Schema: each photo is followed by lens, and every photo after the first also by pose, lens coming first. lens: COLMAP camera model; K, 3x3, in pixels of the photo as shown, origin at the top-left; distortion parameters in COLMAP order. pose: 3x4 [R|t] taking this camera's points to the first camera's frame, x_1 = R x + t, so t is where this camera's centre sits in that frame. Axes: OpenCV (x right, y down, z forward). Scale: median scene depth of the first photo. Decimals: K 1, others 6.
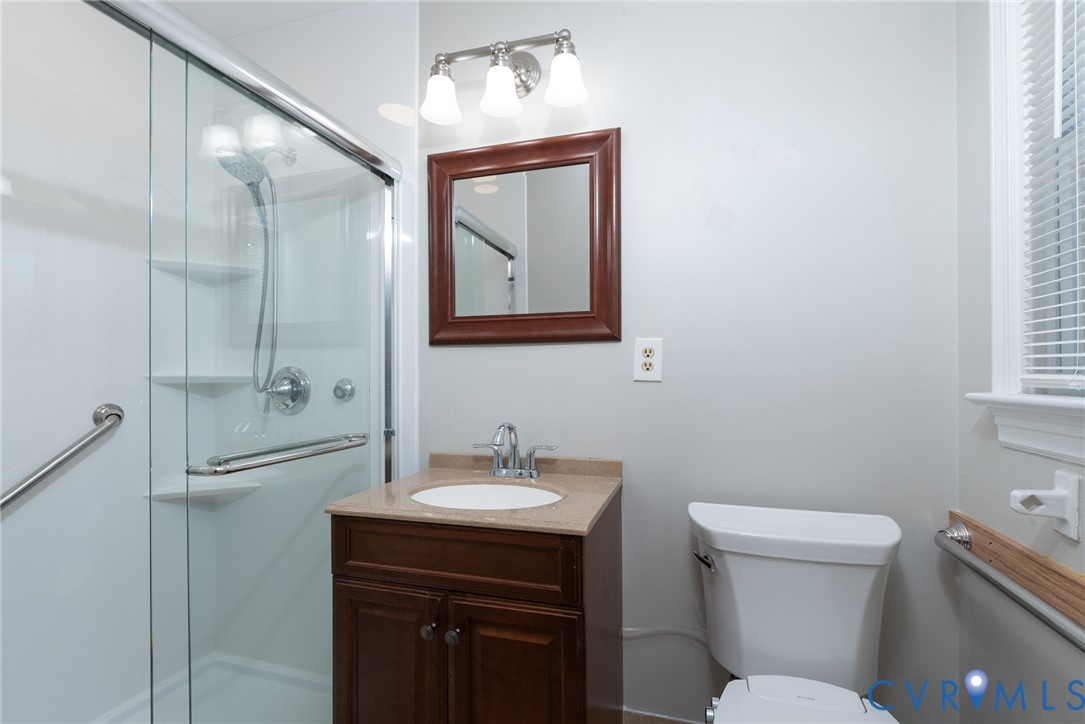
lens RADIAL K [[471.2, 0, 542.1], [0, 471.2, 365.3], [0, 0, 1]] dist [0.001529, 0.001261]
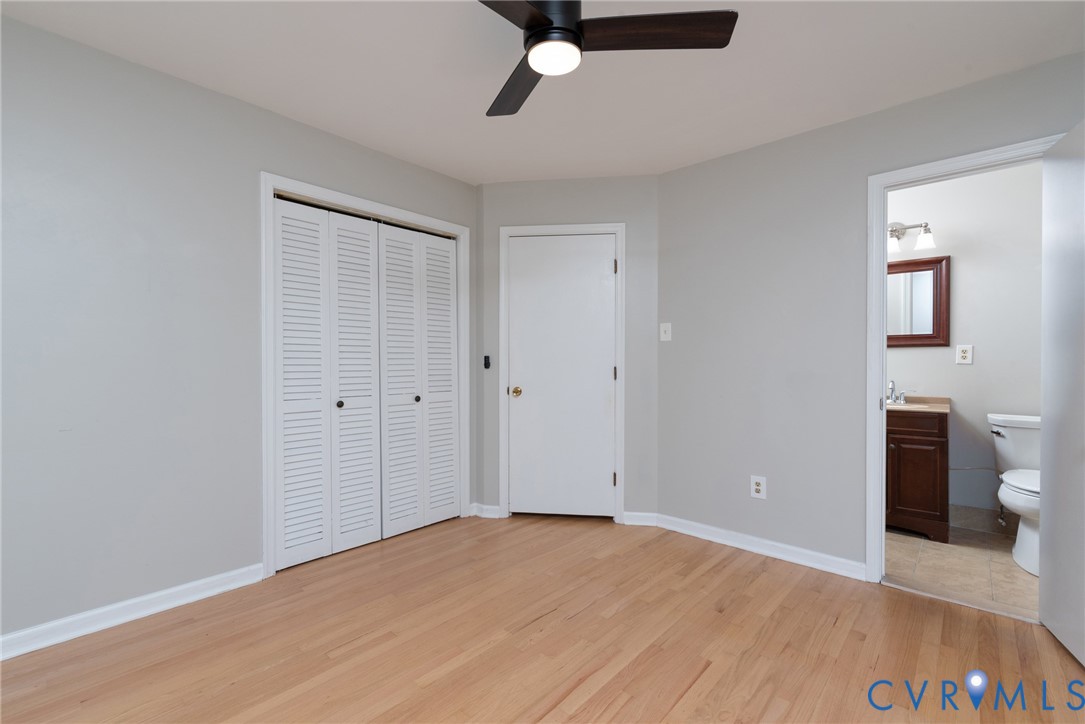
lens RADIAL K [[471.2, 0, 533.9], [0, 471.2, 366.9], [0, 0, 1]] dist [0.001529, 0.001261]
pose [[0.920972, 0.004950, -0.389598, -0.809118], [-0.000937, 0.999945, 0.010490, 0.026573], [0.389628, -0.009296, 0.920925, -1.924599]]
